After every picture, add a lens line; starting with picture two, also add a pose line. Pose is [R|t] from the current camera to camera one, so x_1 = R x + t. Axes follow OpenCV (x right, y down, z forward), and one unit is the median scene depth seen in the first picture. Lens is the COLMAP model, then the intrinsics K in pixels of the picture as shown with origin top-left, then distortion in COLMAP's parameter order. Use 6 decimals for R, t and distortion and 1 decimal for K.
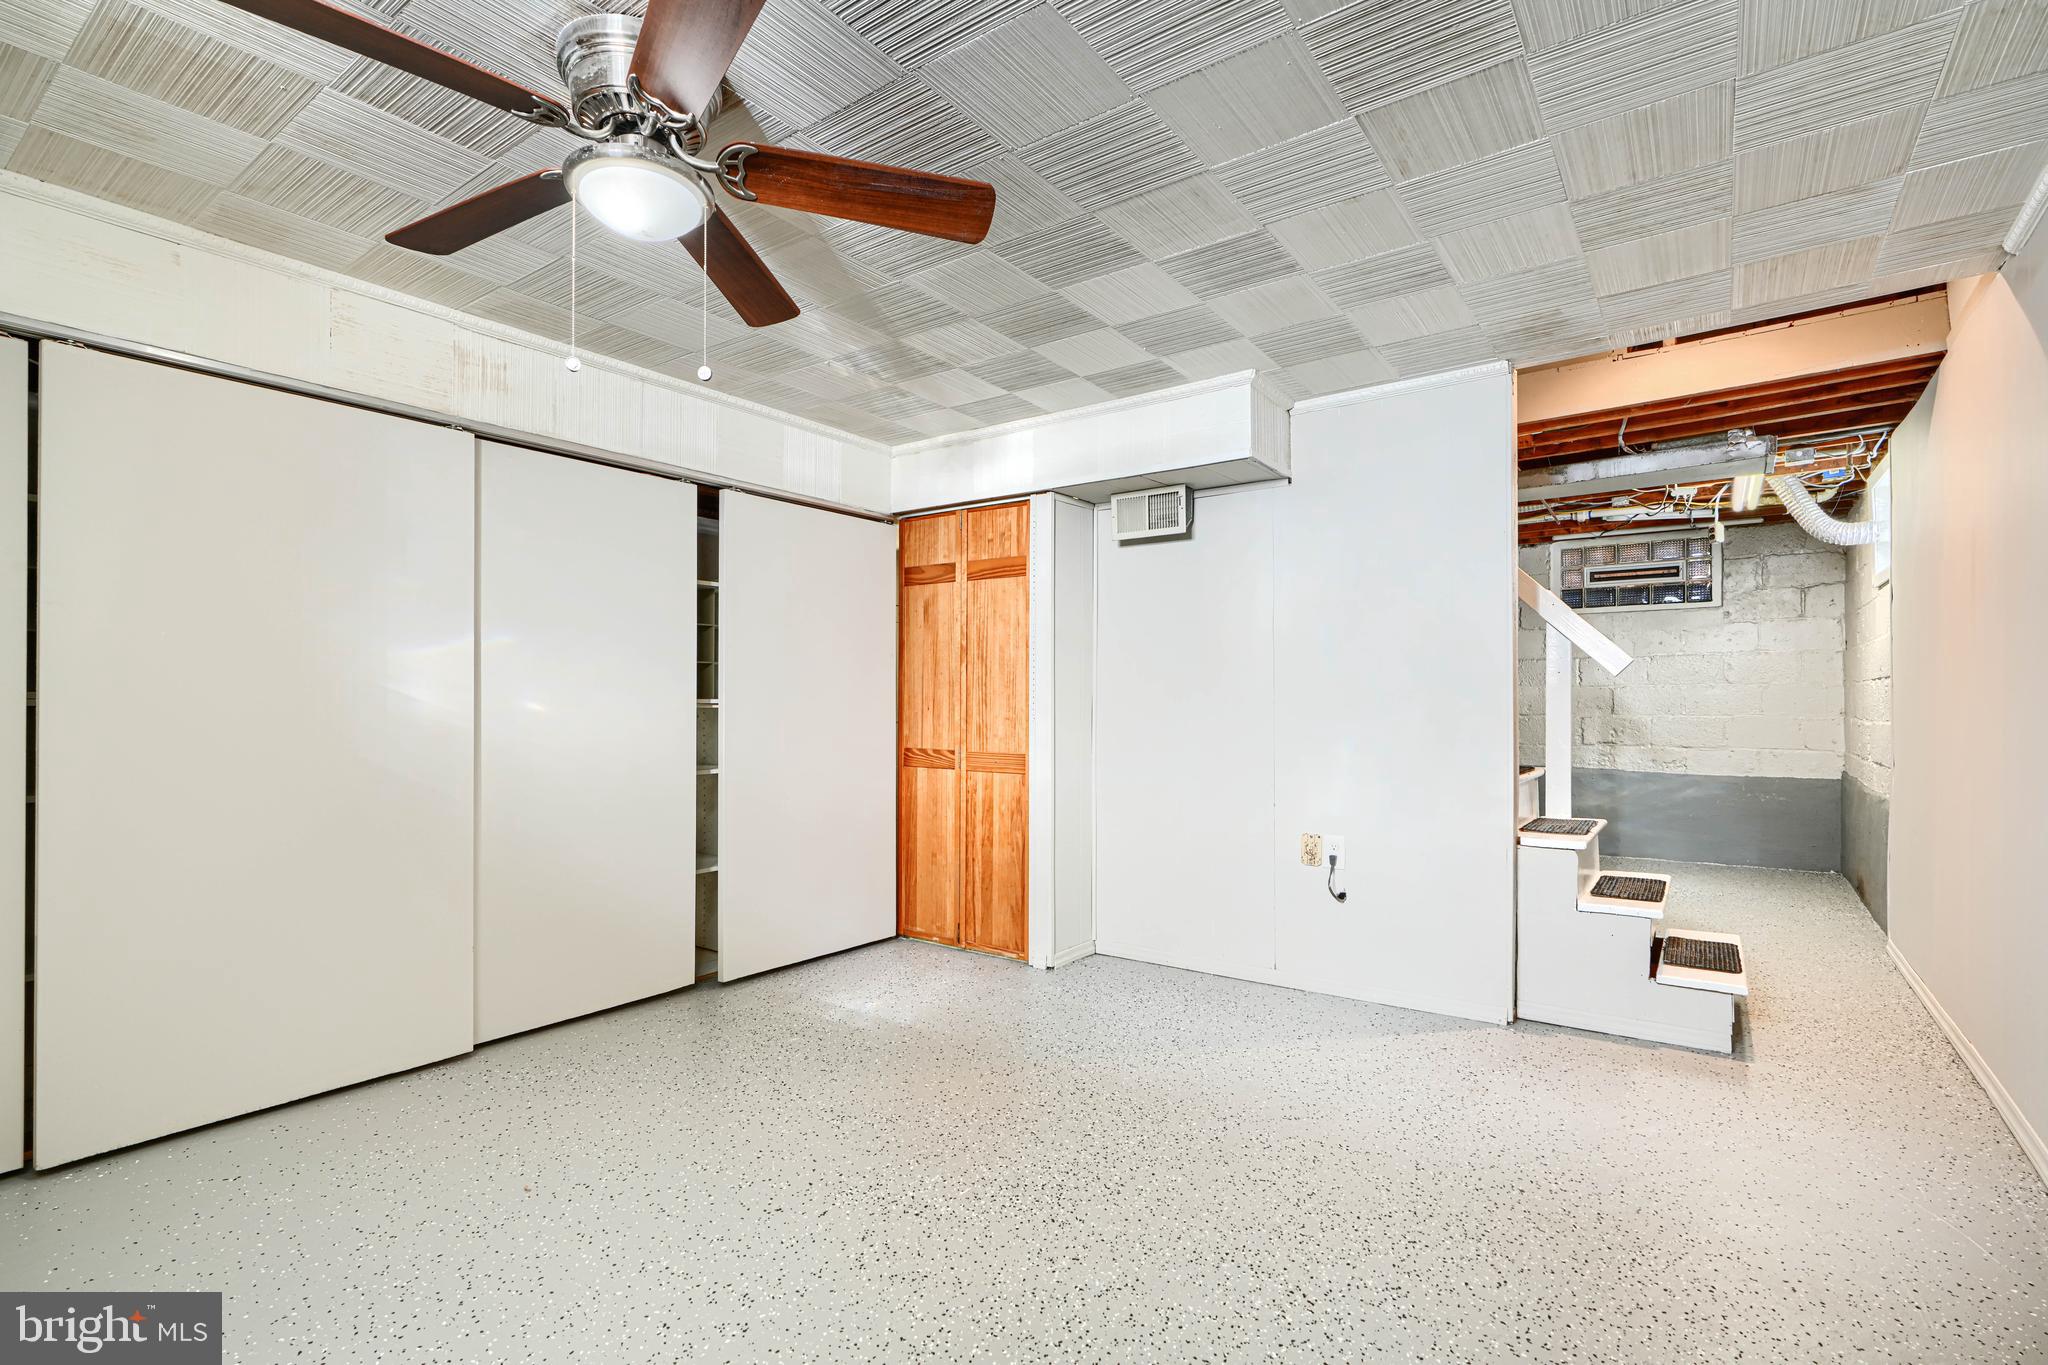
lens RADIAL K [[938.0, 0, 1023.2], [0, 938.0, 696.0], [0, 0, 1]] dist [0.000105, -0.000017]
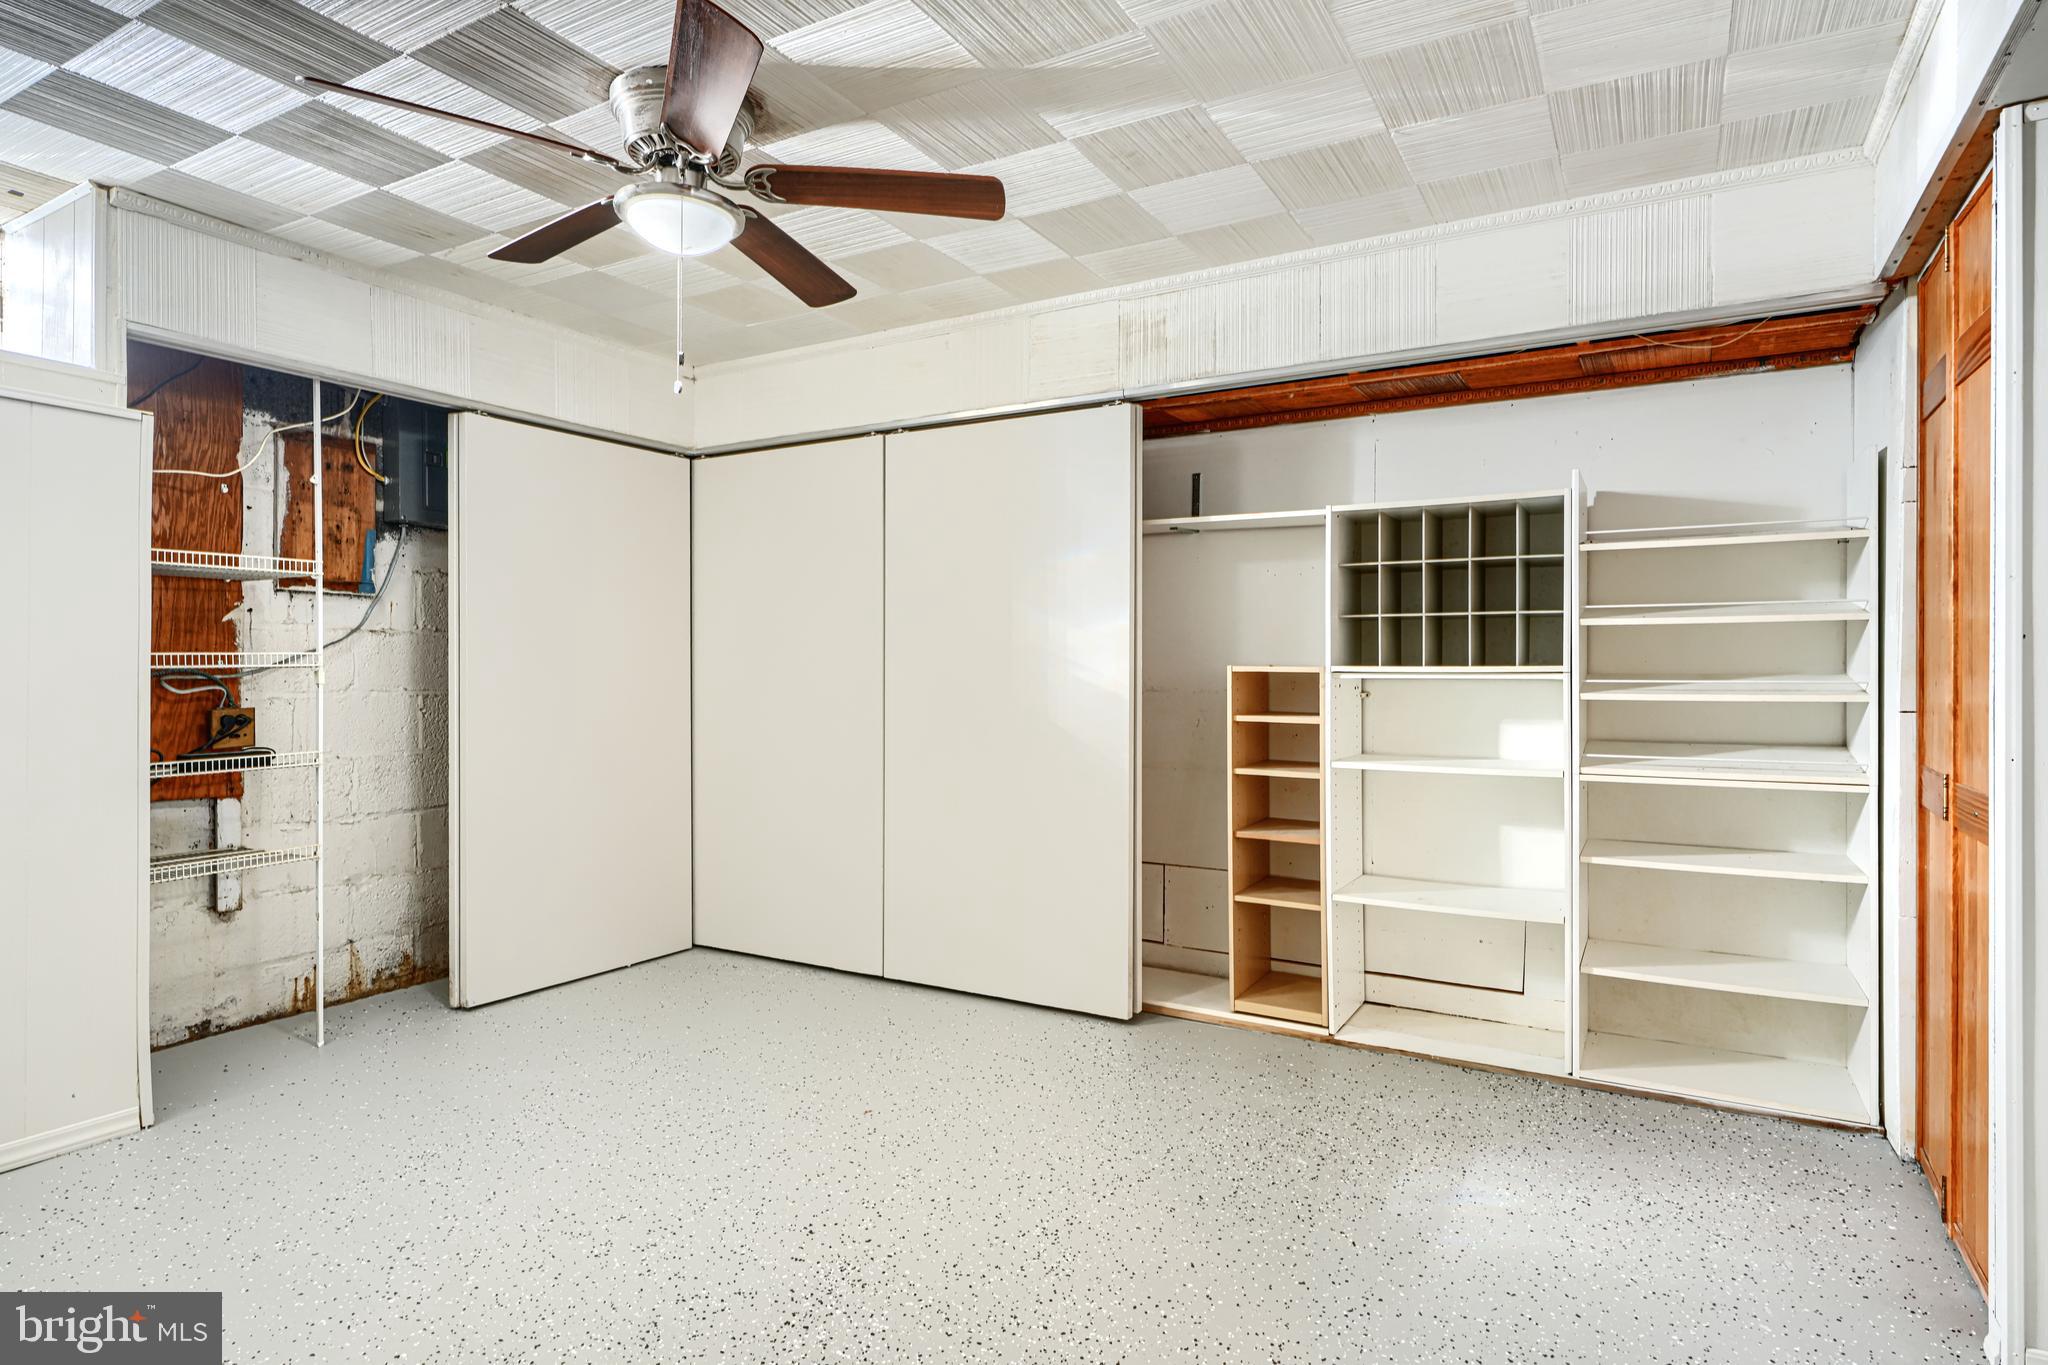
lens RADIAL K [[1098.6, 0, 1033.9], [0, 1098.6, 678.7], [0, 0, 1]] dist [-0.003395, -0.000701]
pose [[0.121612, -0.001332, -0.992577, 0.651691], [0.003213, 0.999994, -0.000949, 0.017732], [0.992573, -0.003073, 0.121615, 0.878472]]
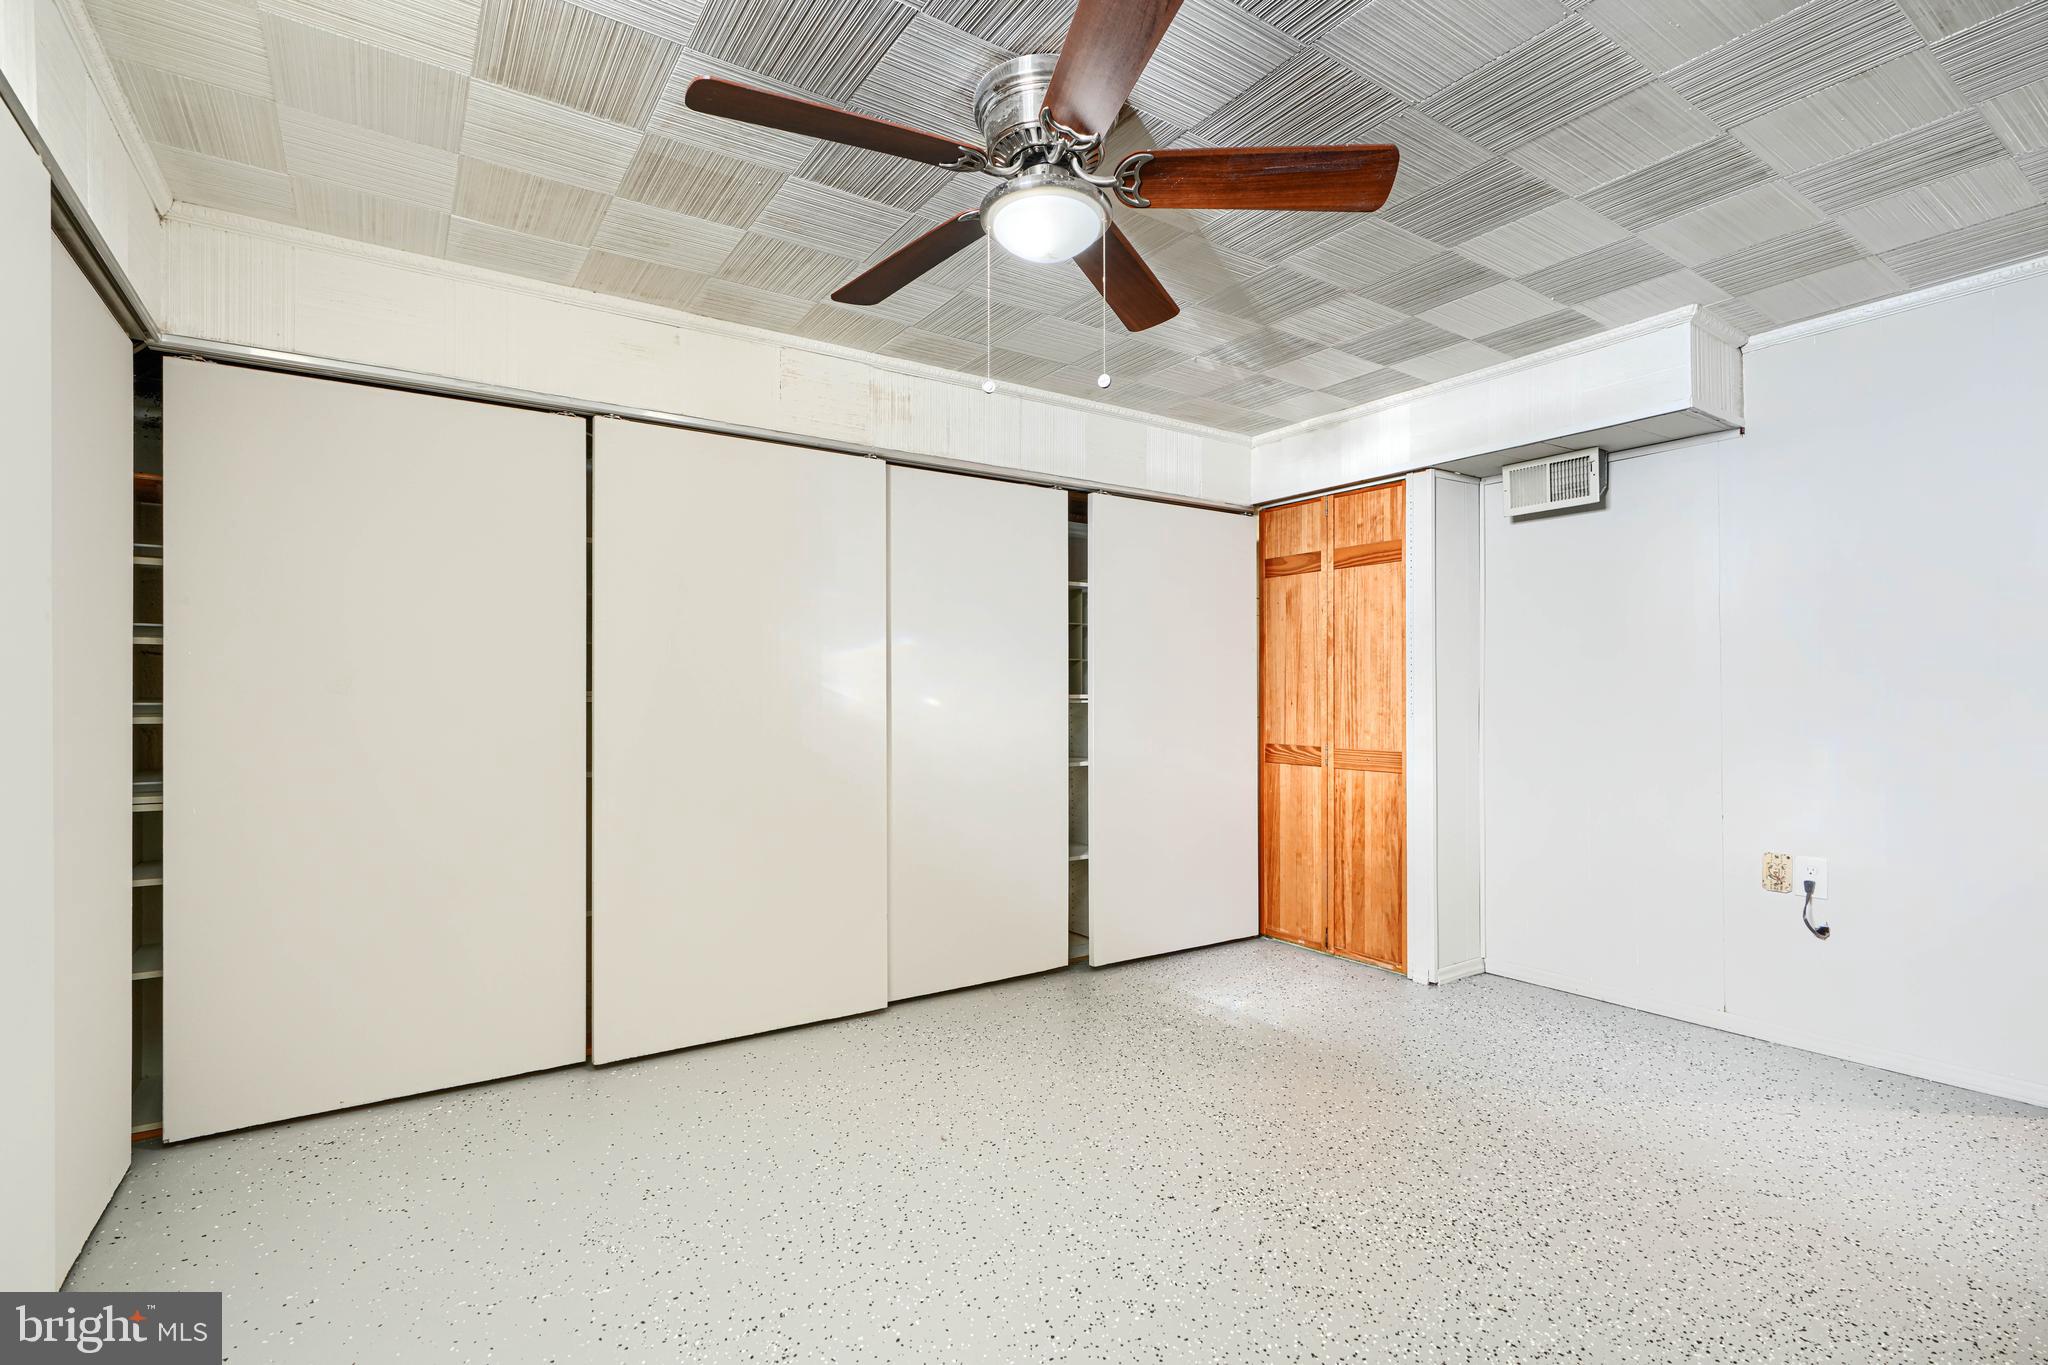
lens RADIAL K [[938.0, 0, 1034.7], [0, 938.0, 689.8], [0, 0, 1]] dist [0.000105, -0.000017]
pose [[0.942051, -0.006287, -0.335410, -0.045719], [0.005828, 0.999980, -0.002374, 0.000383], [0.335419, 0.000281, 0.942069, -0.004151]]
